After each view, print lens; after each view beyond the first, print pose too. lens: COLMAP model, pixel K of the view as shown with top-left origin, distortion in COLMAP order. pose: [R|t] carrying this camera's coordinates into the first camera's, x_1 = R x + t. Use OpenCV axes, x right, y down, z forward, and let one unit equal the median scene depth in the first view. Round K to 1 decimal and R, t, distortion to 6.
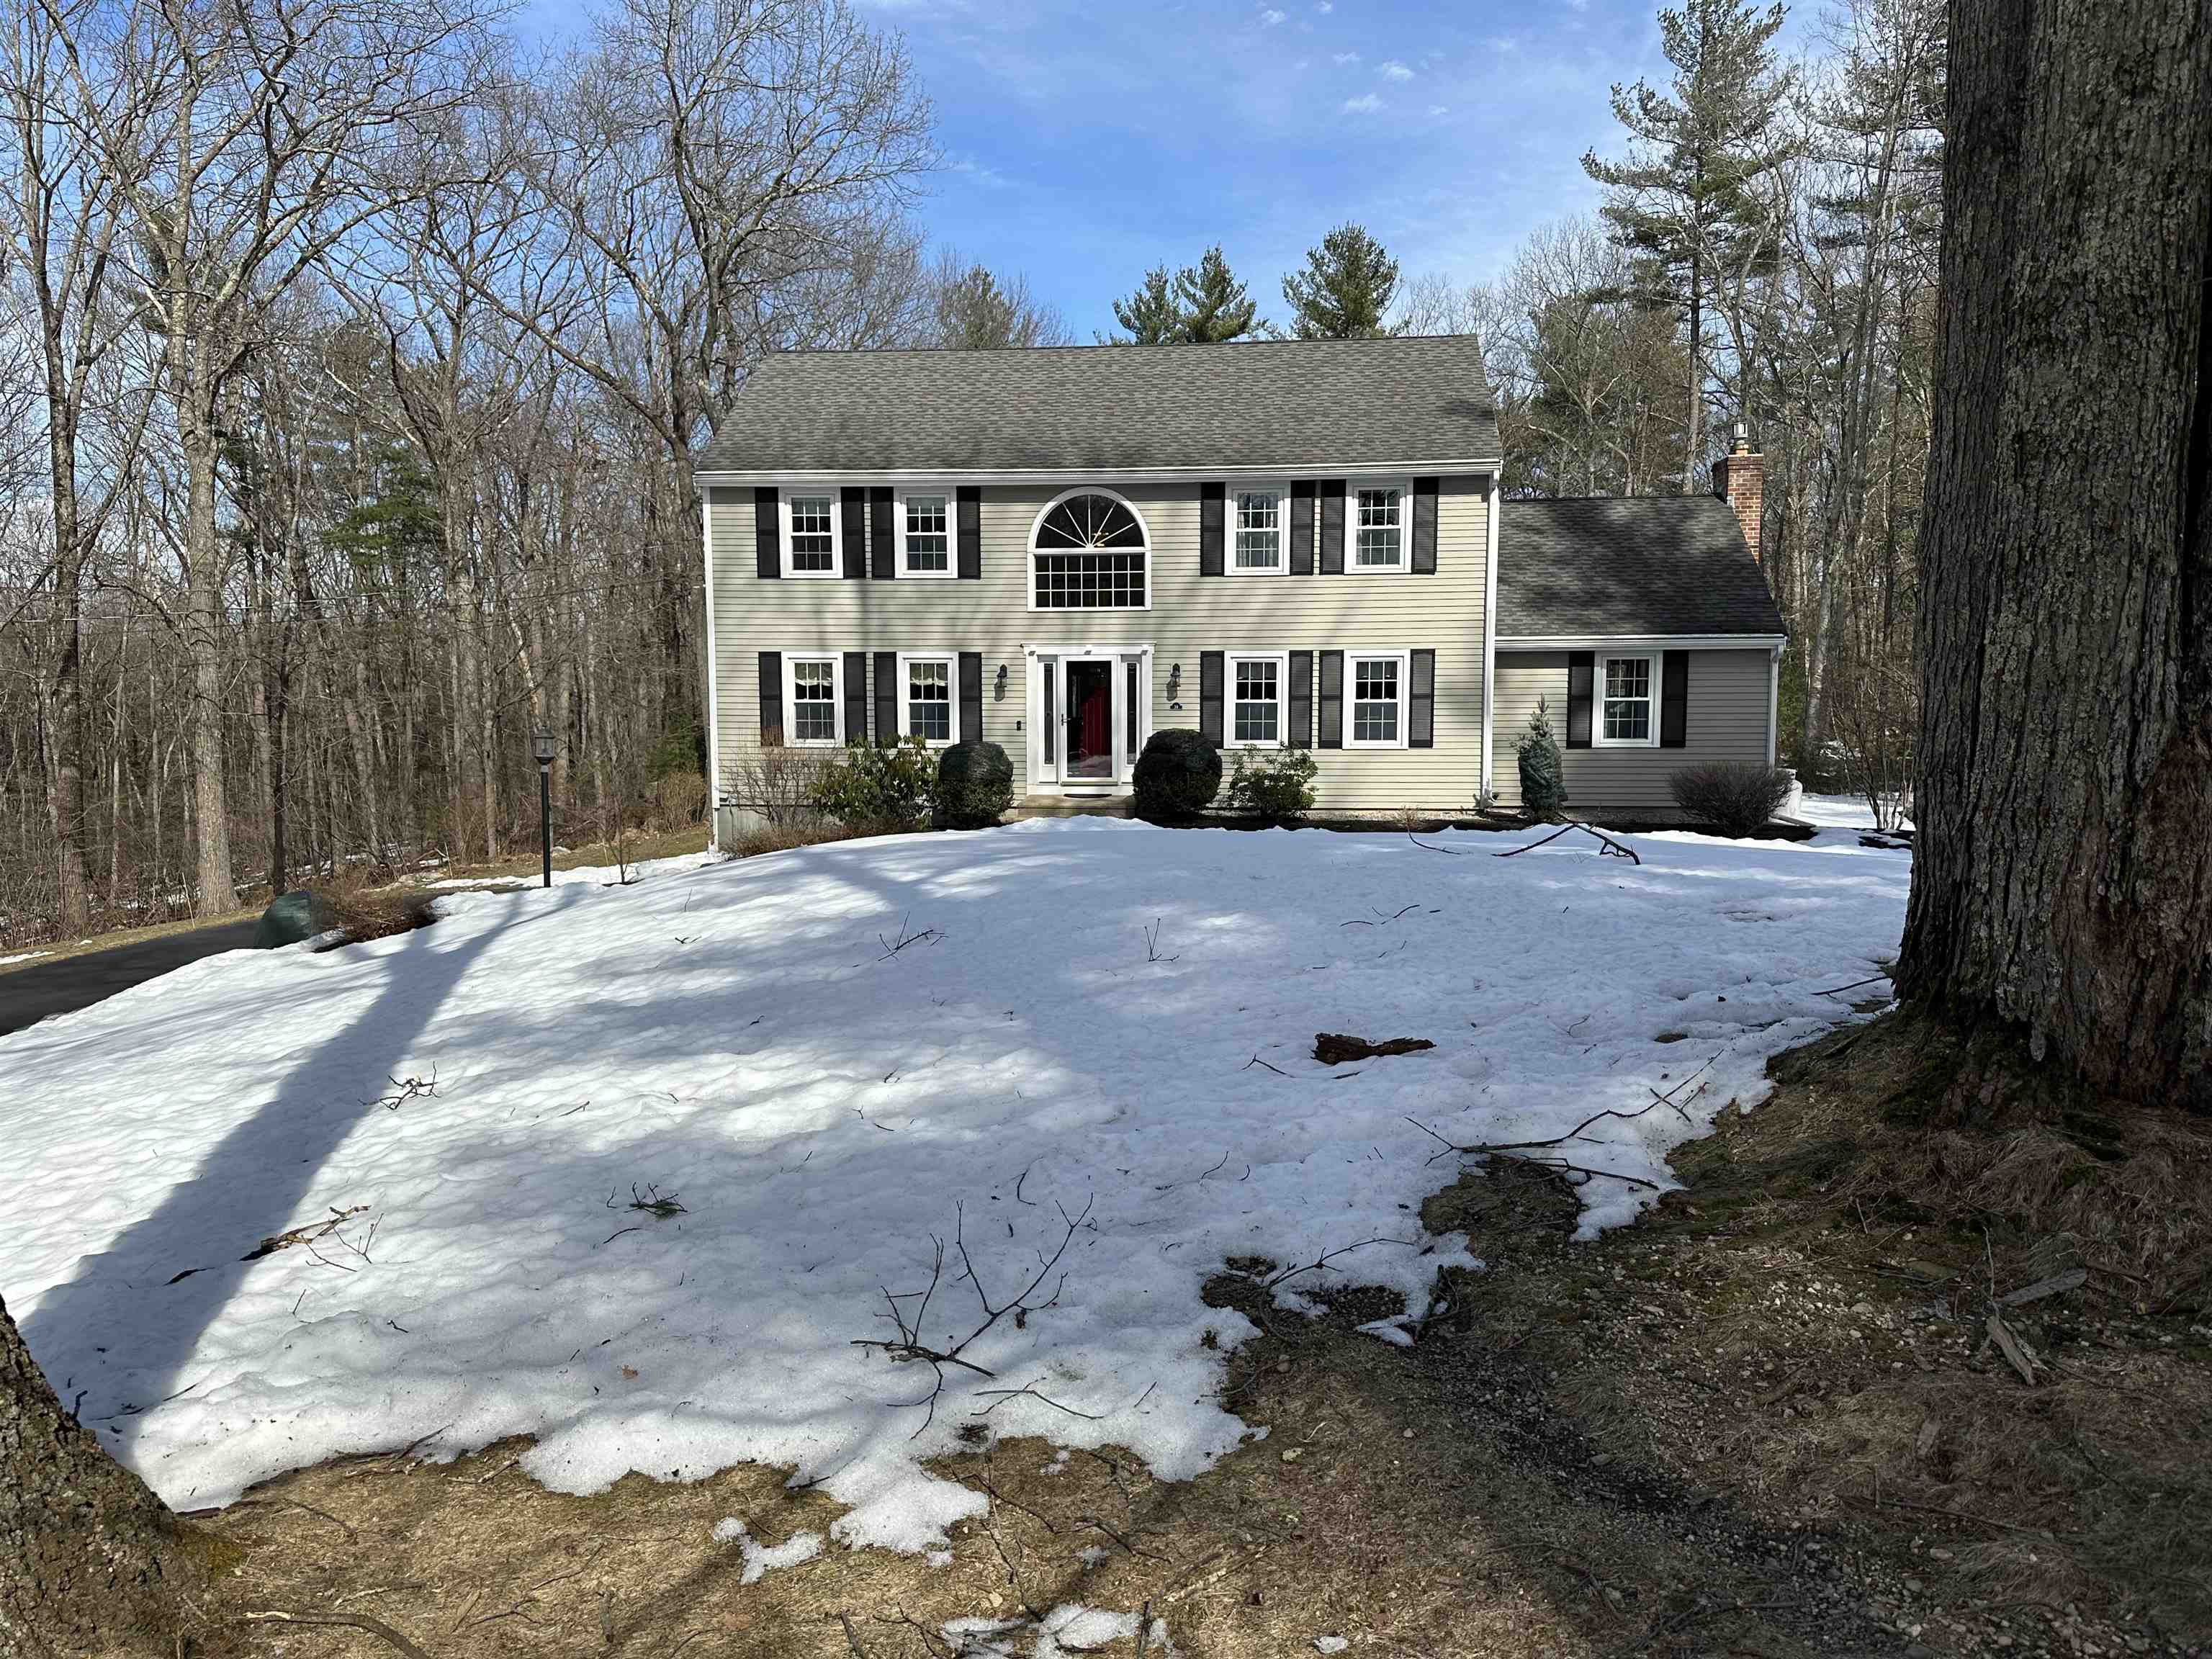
lens RADIAL K [[1648.1, 0, 1106.0], [0, 1648.1, 829.5], [0, 0, 1]] dist [0.003968, -0.000013]
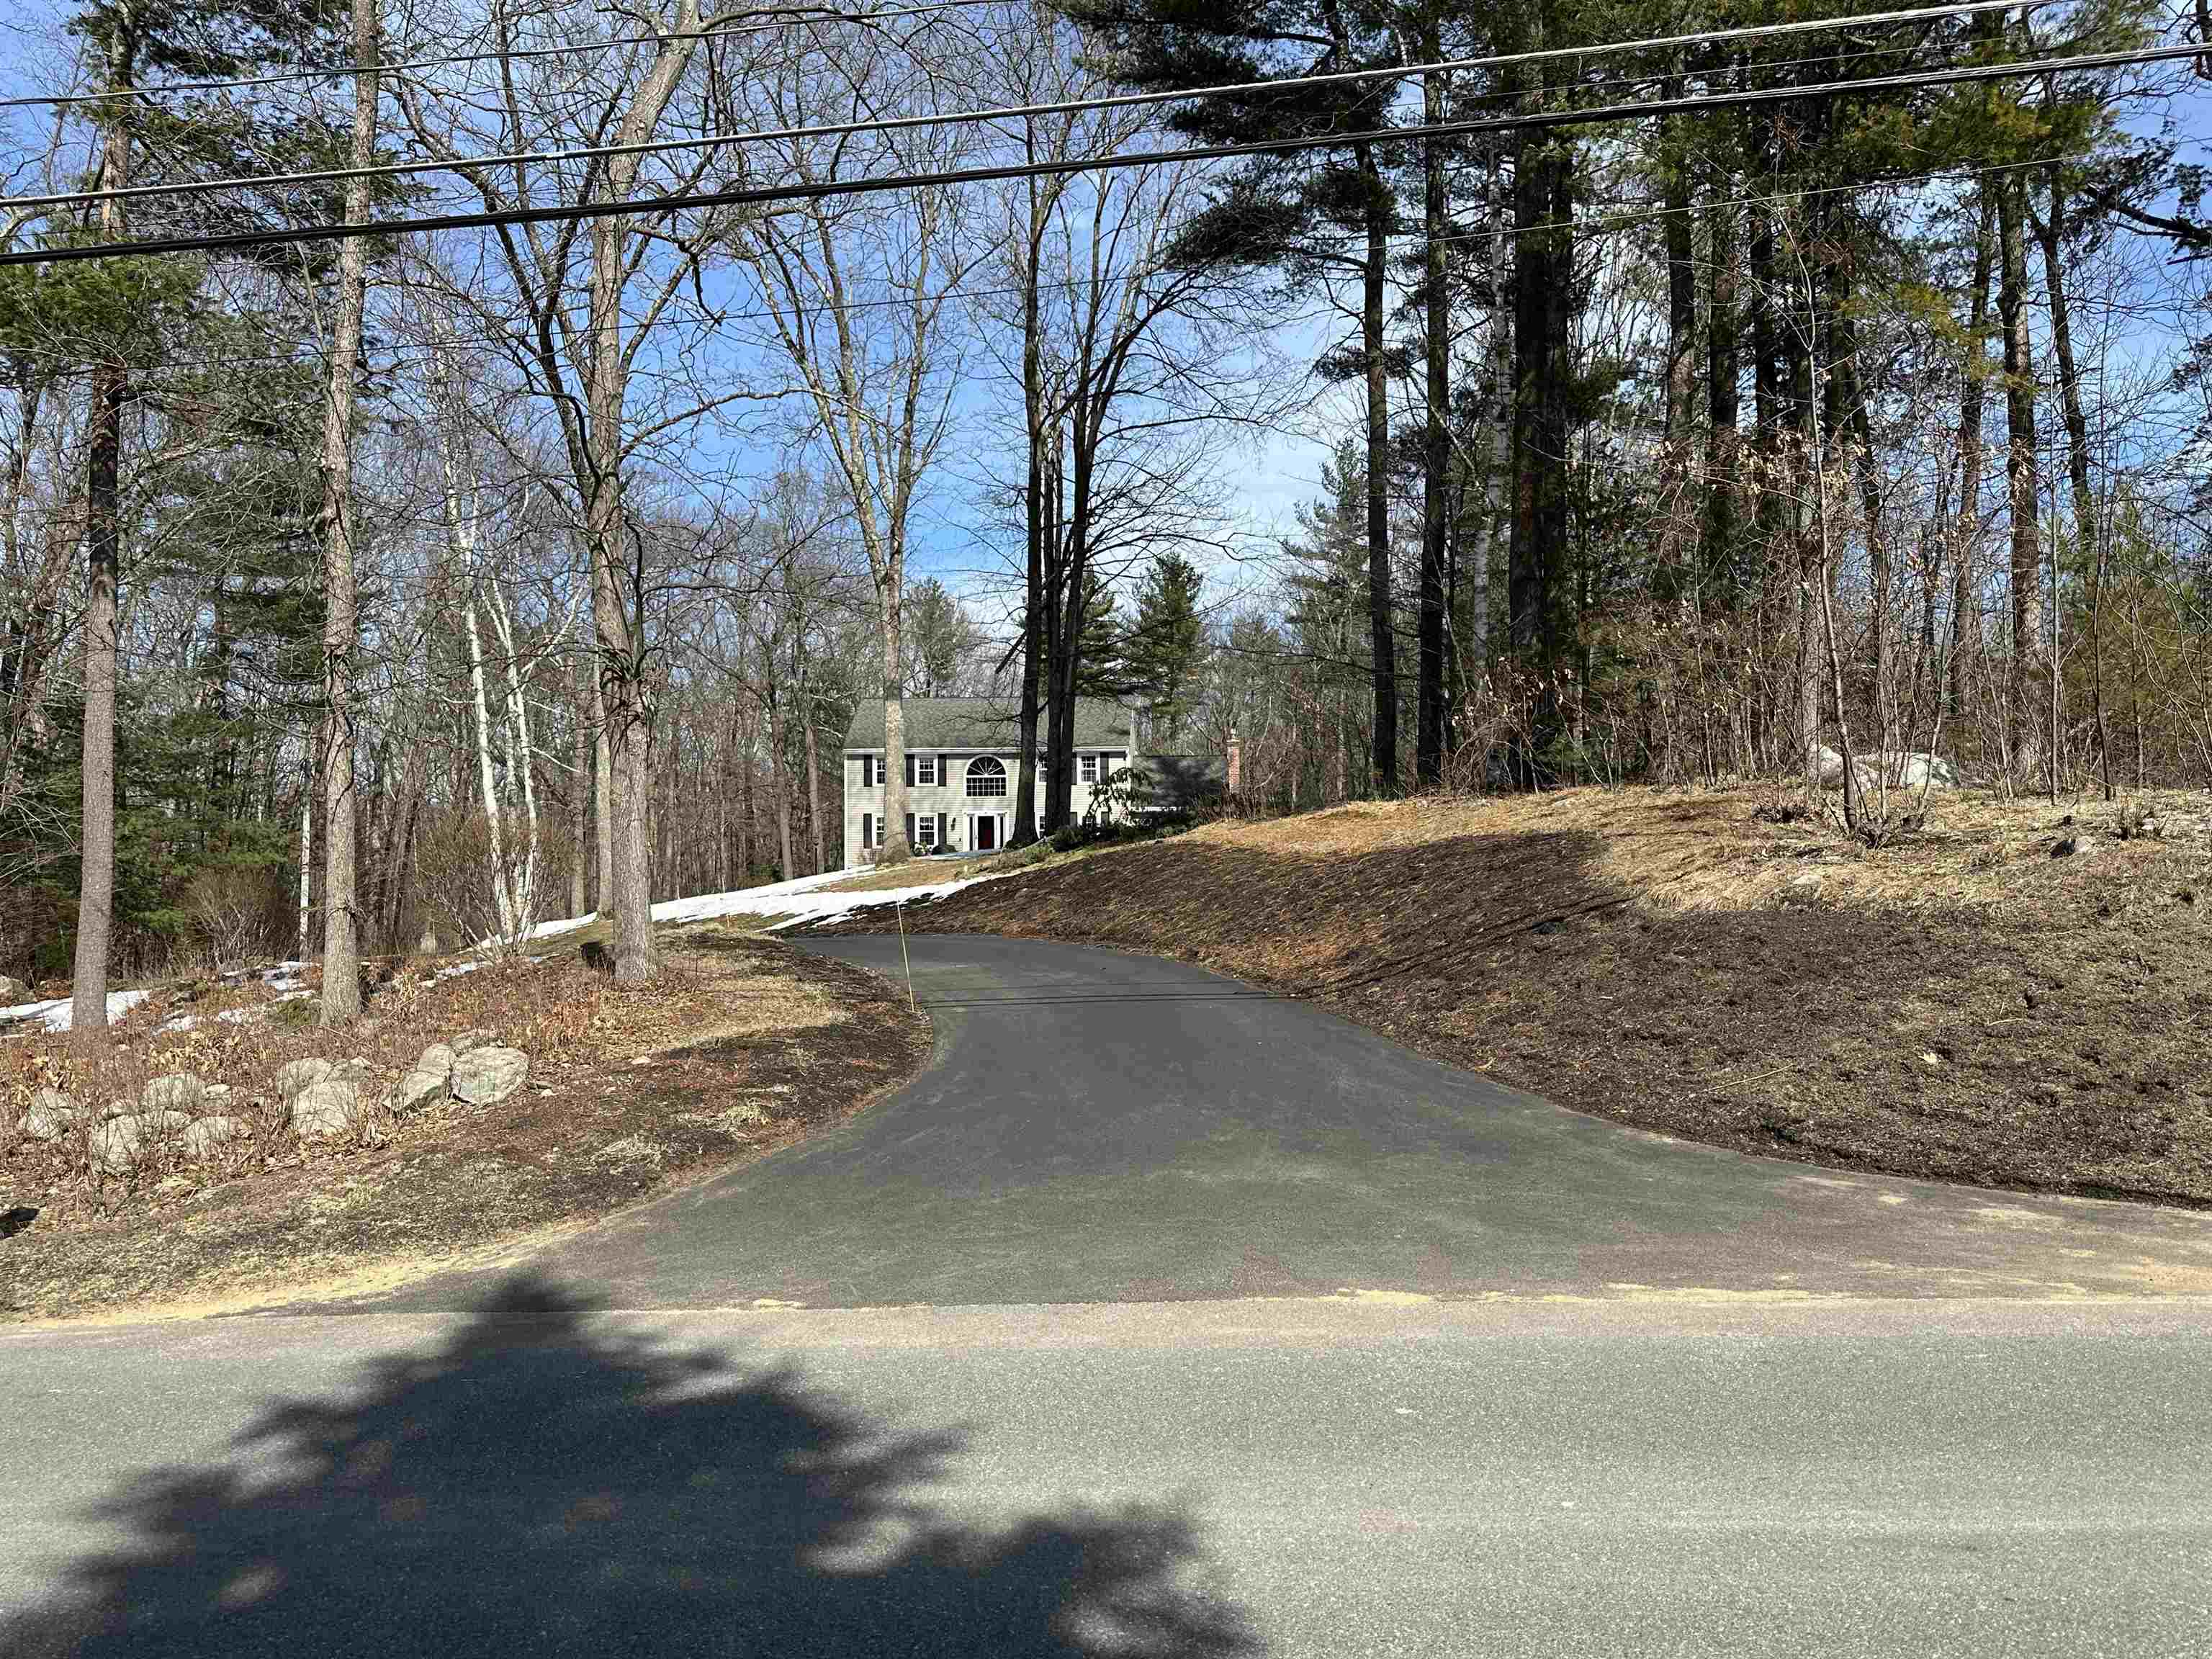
lens RADIAL K [[1648.1, 0, 1106.0], [0, 1648.1, 829.5], [0, 0, 1]] dist [0.003968, -0.000013]
pose [[0.999268, -0.002500, 0.038162, 0.085196], [0.006681, 0.993928, -0.109825, 0.222649], [-0.037656, 0.110000, 0.993218, -1.730859]]
